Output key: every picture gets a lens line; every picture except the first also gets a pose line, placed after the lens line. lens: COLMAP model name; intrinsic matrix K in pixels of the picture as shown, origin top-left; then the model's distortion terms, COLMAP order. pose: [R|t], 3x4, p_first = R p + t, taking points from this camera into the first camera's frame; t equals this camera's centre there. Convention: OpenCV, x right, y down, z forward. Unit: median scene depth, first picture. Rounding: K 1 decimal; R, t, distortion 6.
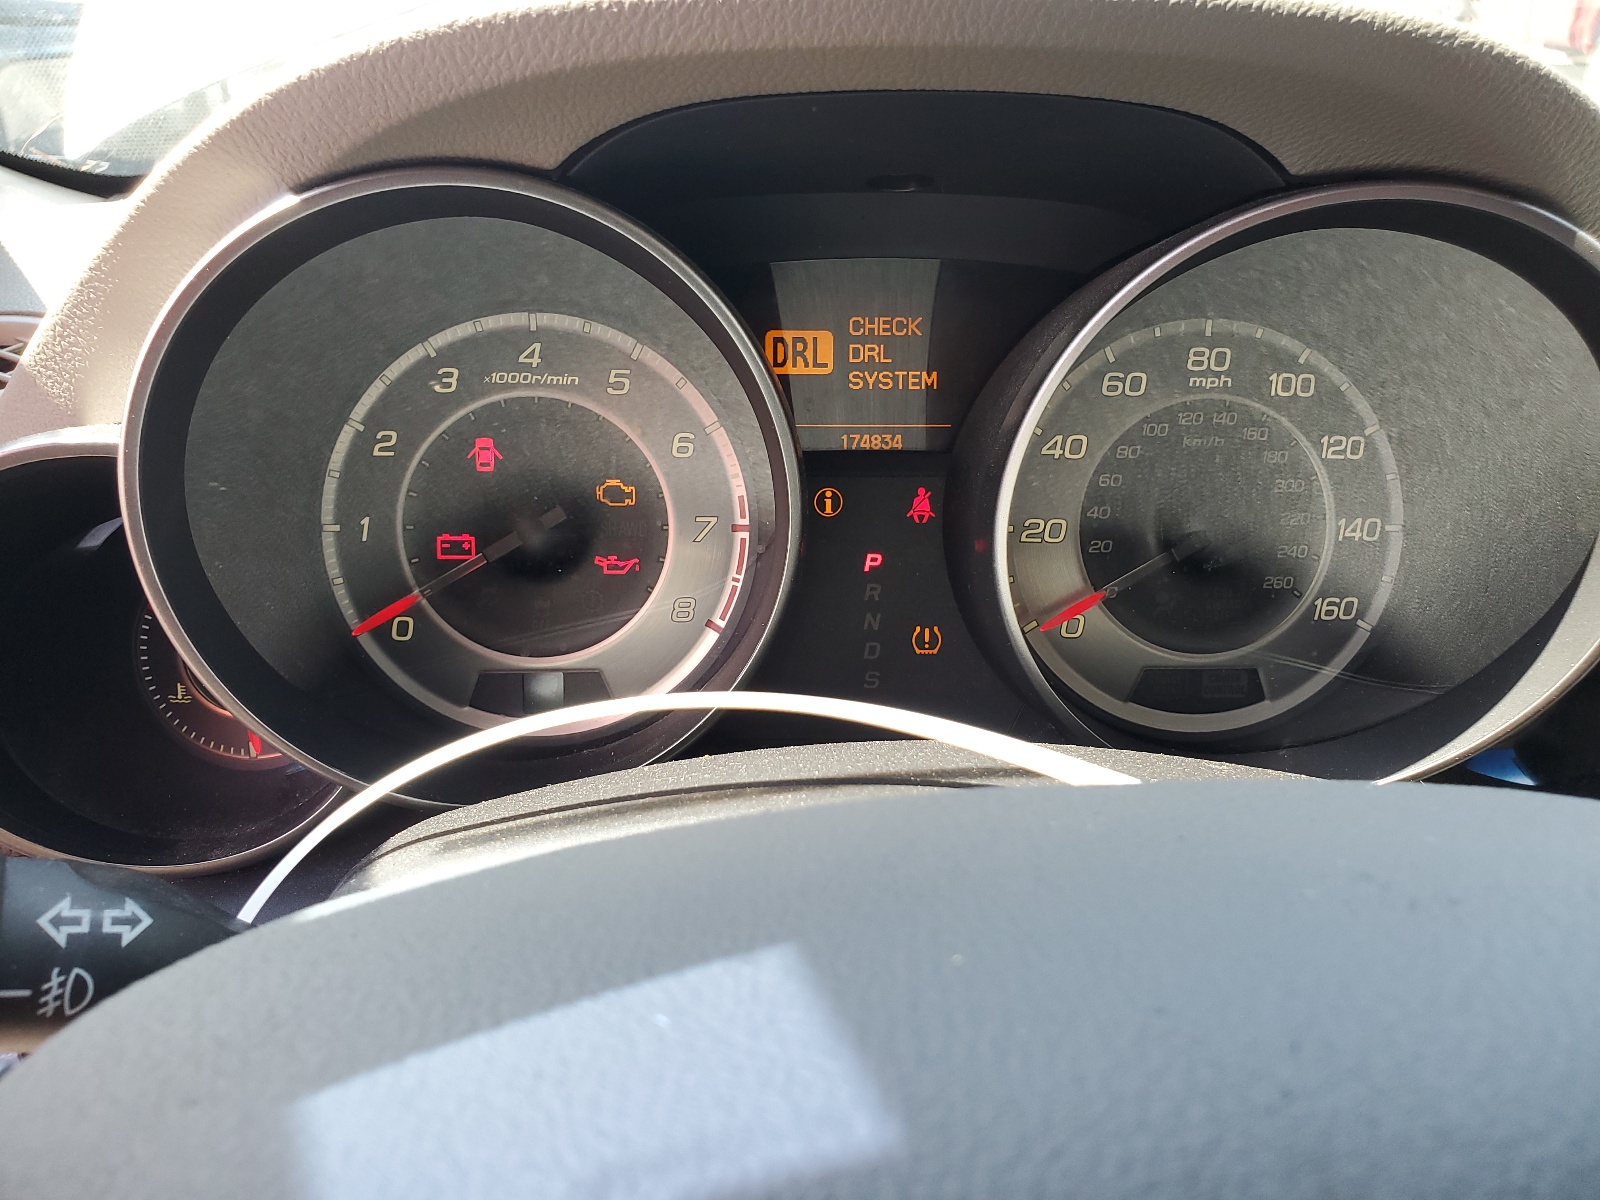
lens RADIAL K [[1215.7, 0, 800.0], [0, 1215.7, 597.7], [0, 0, 1]] dist [-0.007443, -0.001544]
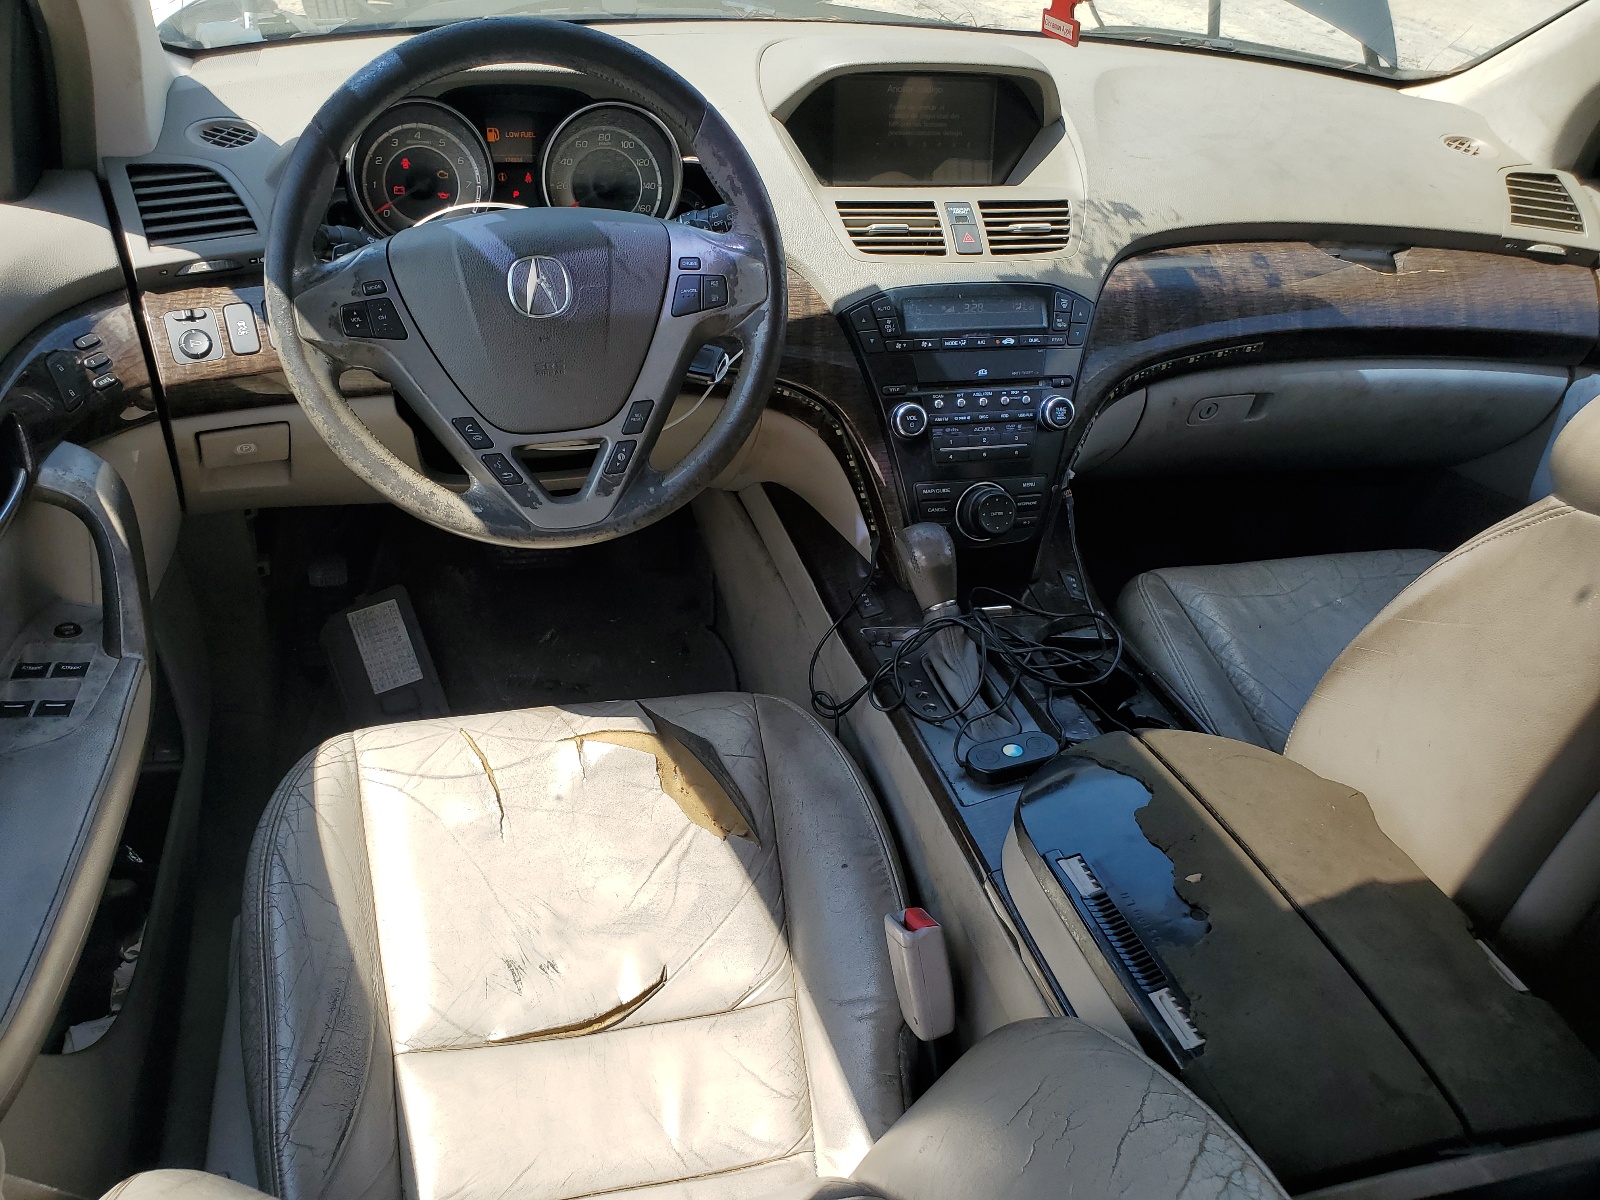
lens RADIAL K [[1215.7, 0, 796.9], [0, 1215.7, 600.8], [0, 0, 1]] dist [-0.007443, -0.001544]
pose [[0.968606, -0.080597, 0.235173, -0.084873], [0.026476, 0.974051, 0.224775, 0.382487], [-0.247186, -0.211492, 0.945606, -3.085074]]
